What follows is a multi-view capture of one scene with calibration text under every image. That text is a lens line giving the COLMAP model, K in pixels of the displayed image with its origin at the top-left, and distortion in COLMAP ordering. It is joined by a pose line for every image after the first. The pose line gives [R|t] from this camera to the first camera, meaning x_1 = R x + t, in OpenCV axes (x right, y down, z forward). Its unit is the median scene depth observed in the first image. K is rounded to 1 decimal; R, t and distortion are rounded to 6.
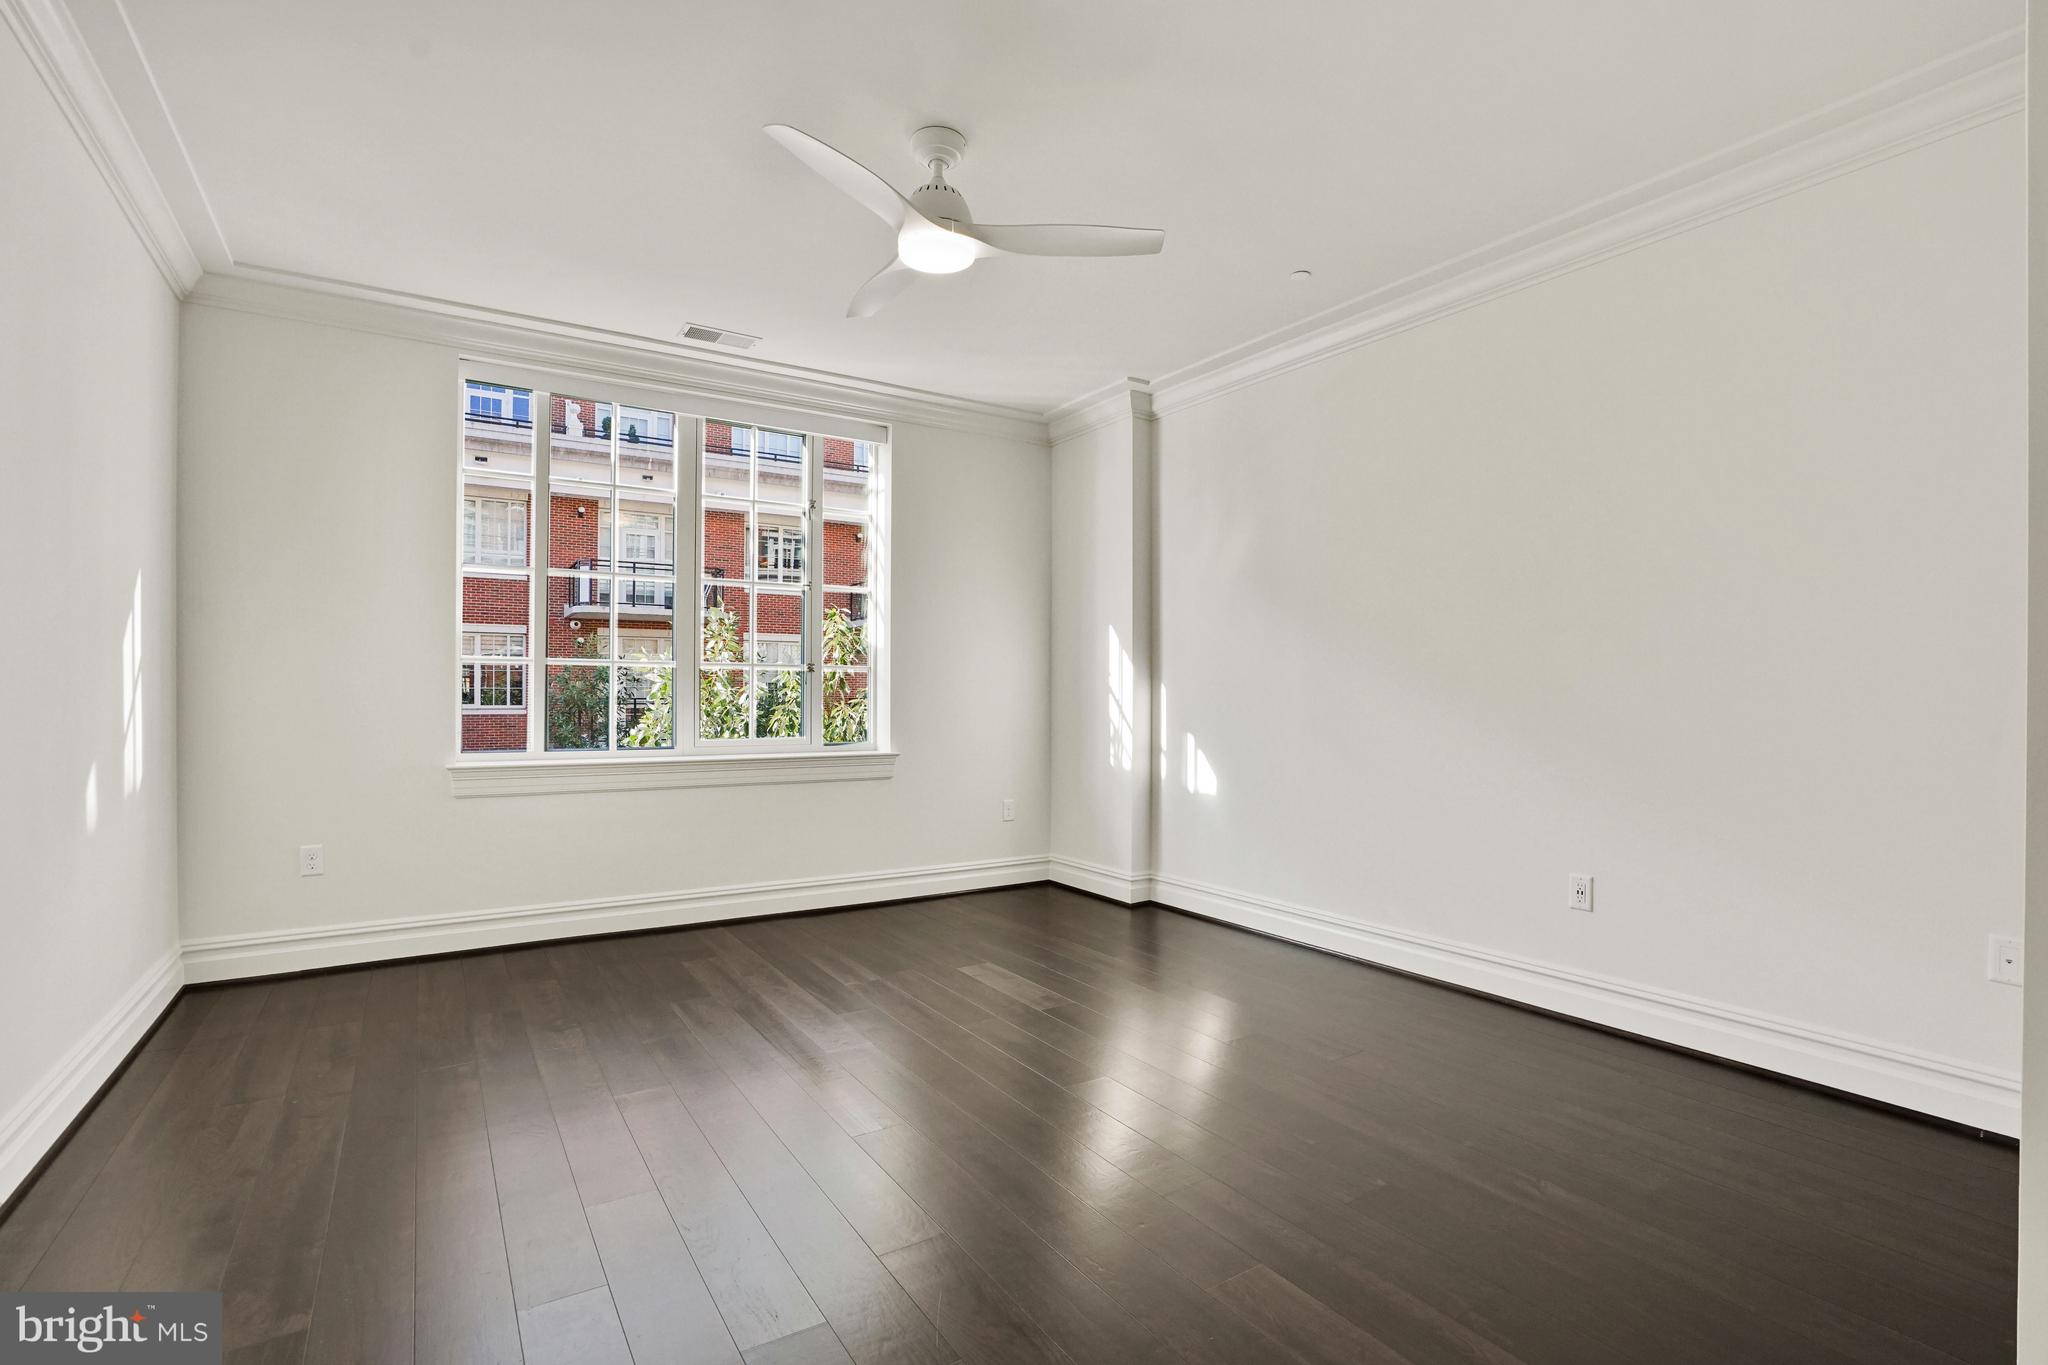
lens RADIAL K [[947.4, 0, 1042.0], [0, 947.4, 685.0], [0, 0, 1]] dist [-0.048057, 0.010640]
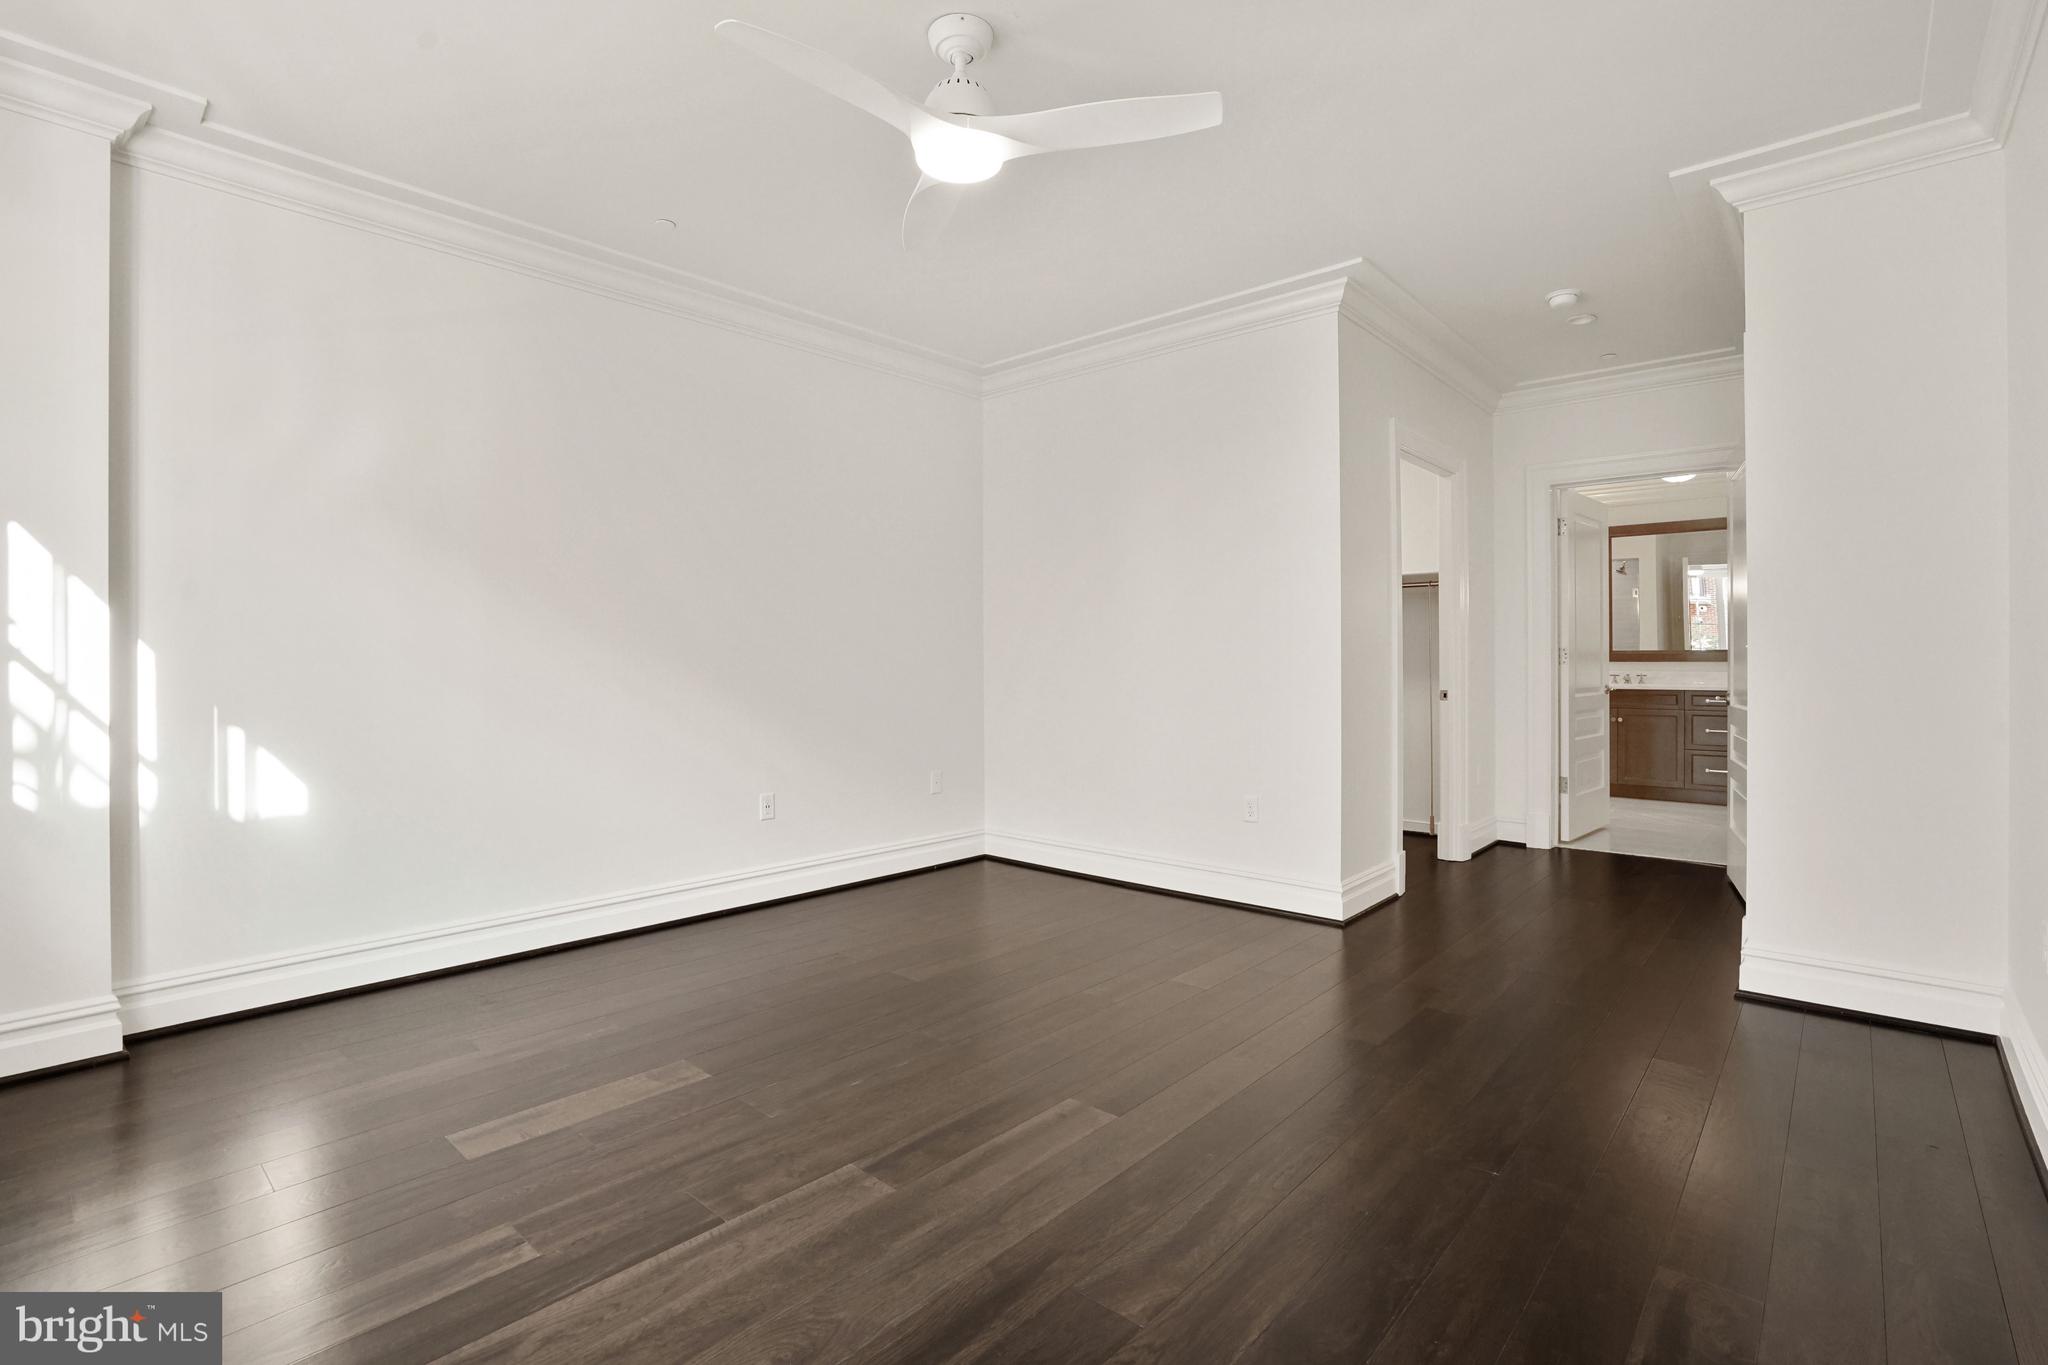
lens RADIAL K [[947.4, 0, 1018.1], [0, 947.4, 676.6], [0, 0, 1]] dist [-0.048057, 0.010640]
pose [[-0.261074, -0.016536, 0.965177, -0.547741], [-0.004786, 0.999863, 0.015836, 0.008157], [-0.965307, -0.000485, -0.261118, 0.664995]]
